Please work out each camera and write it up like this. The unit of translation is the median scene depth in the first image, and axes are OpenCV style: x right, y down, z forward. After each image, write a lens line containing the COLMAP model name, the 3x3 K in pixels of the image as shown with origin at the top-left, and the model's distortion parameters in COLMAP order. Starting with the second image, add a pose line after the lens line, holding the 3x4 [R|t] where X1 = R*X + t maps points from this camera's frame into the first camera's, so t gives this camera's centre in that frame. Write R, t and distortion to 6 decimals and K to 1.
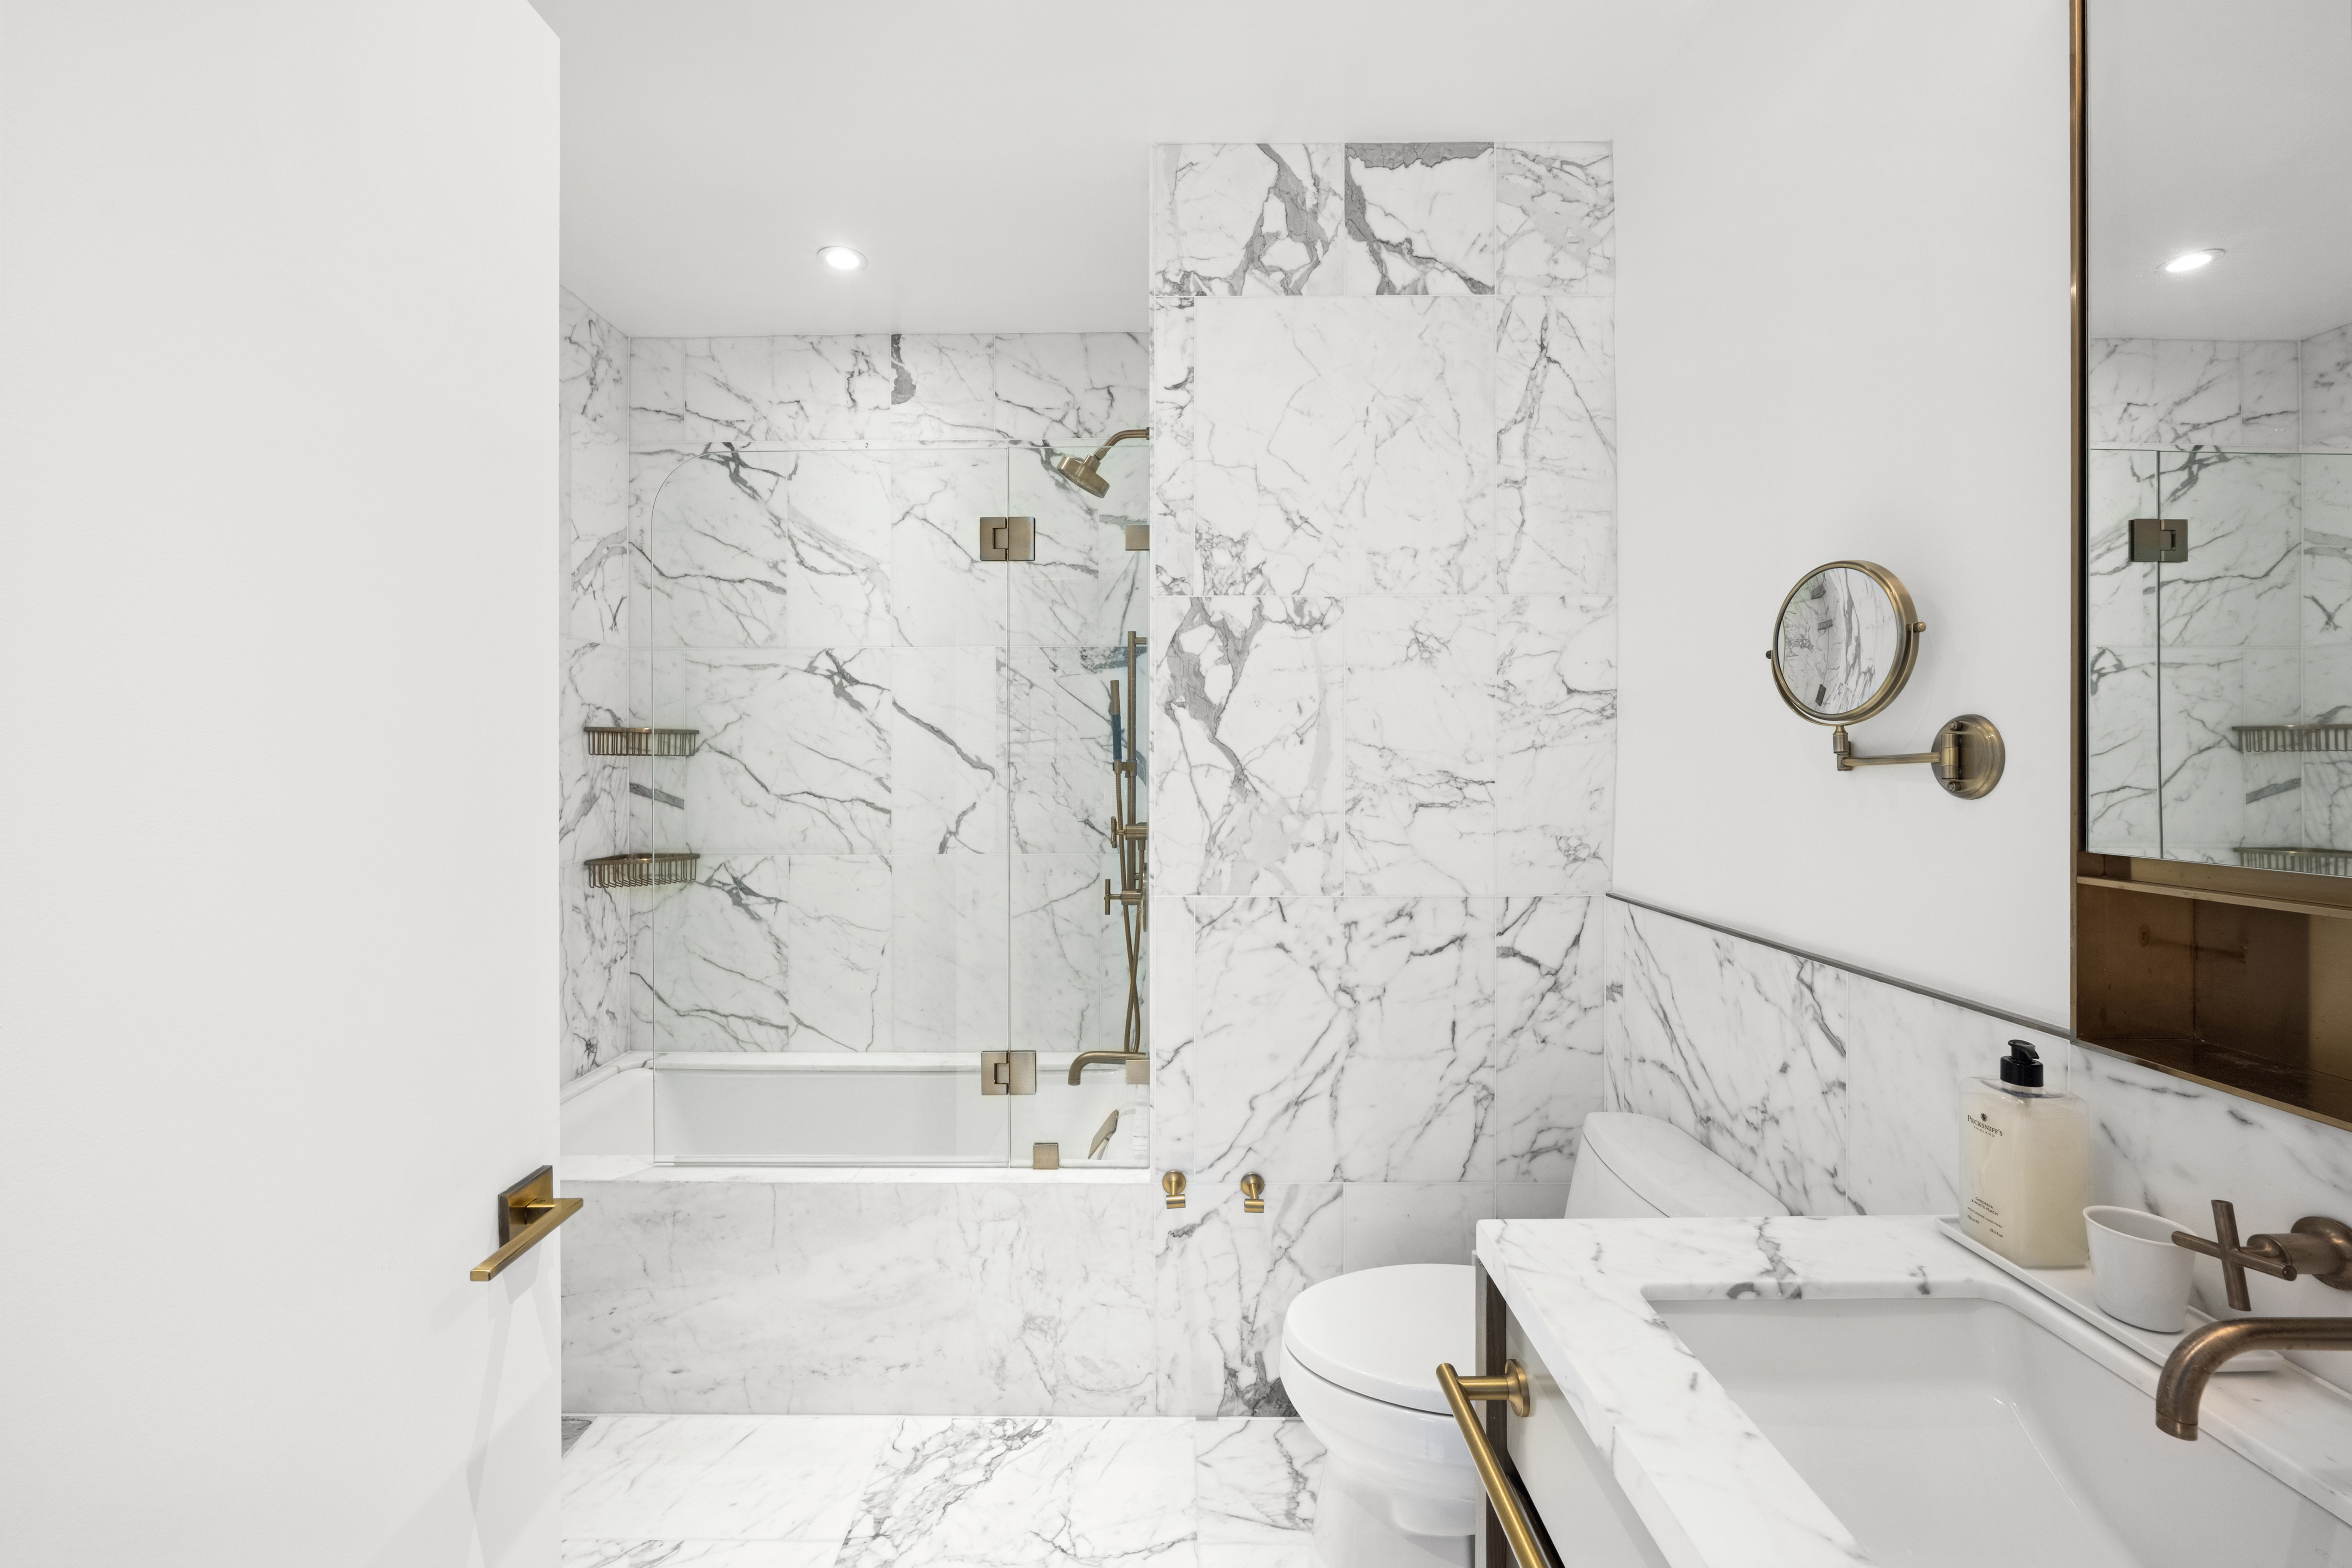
lens RADIAL K [[952.5, 0, 1168.9], [0, 952.5, 762.9], [0, 0, 1]] dist [-0.006457, 0.001142]
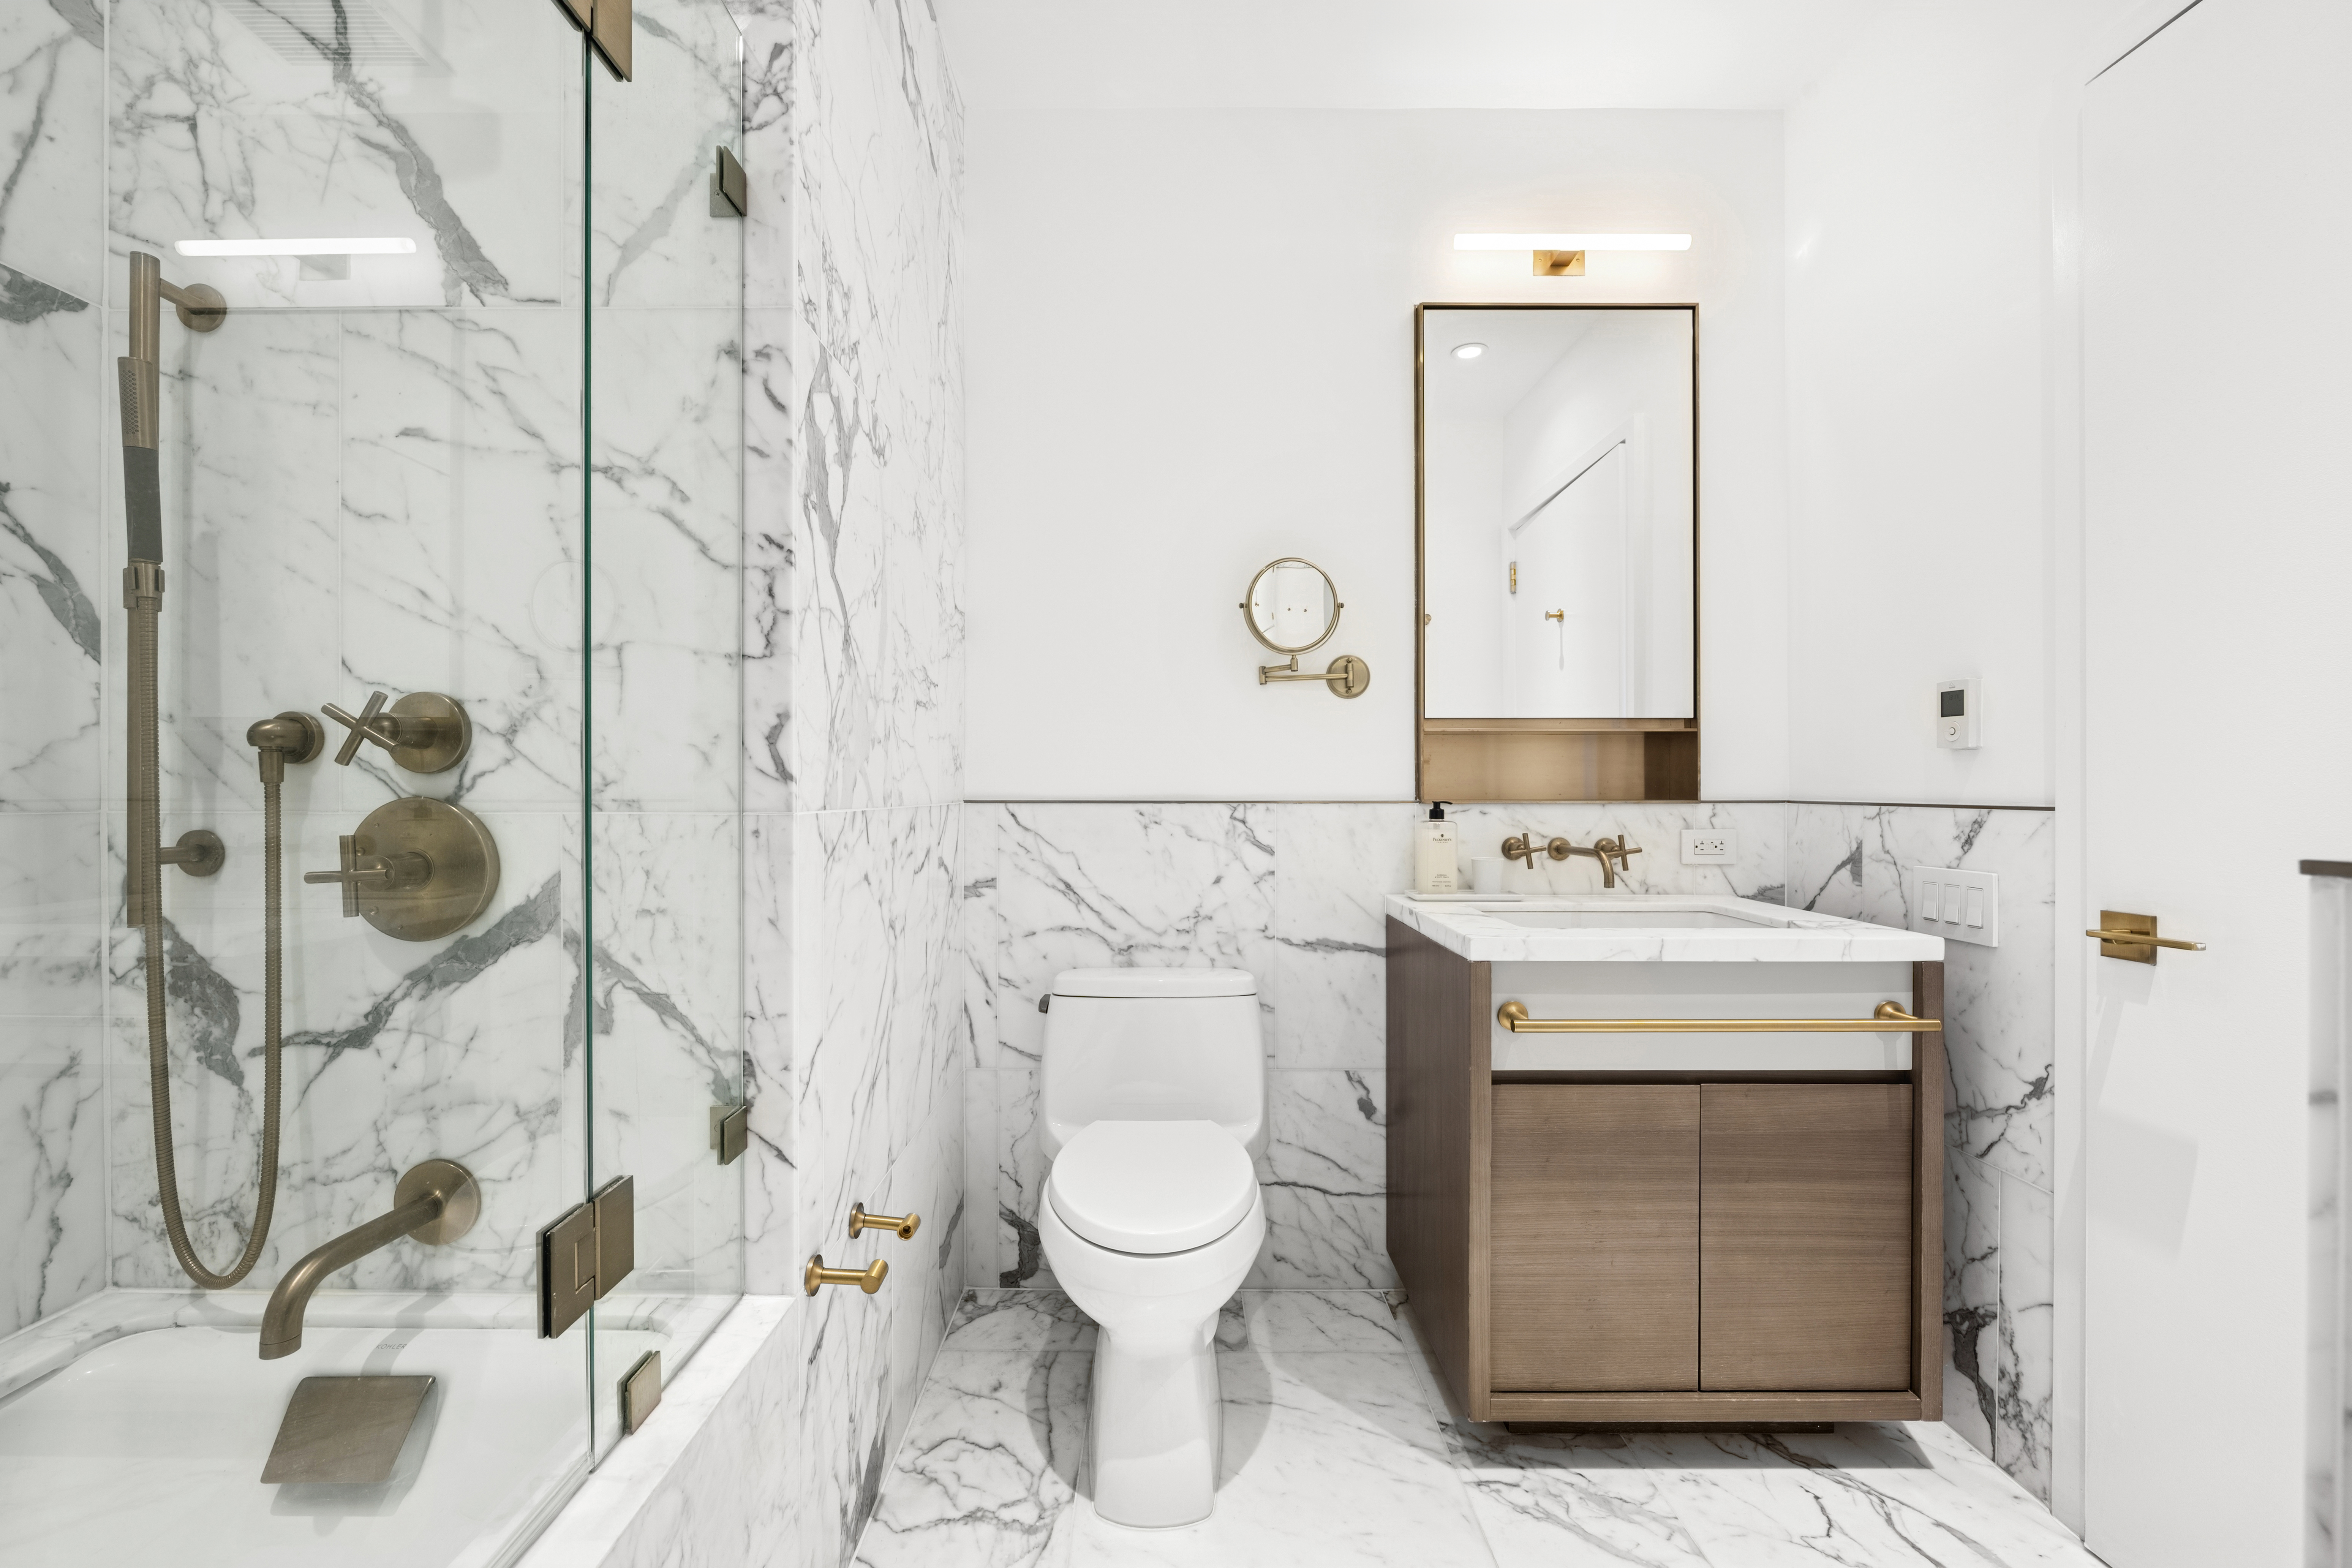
lens RADIAL K [[952.5, 0, 1168.4], [0, 952.5, 794.6], [0, 0, 1]] dist [-0.006457, 0.001142]
pose [[-0.015831, -0.003199, 0.999870, -0.877443], [0.002659, 0.999991, 0.003242, 0.180545], [-0.999871, 0.002710, -0.015822, 1.108959]]
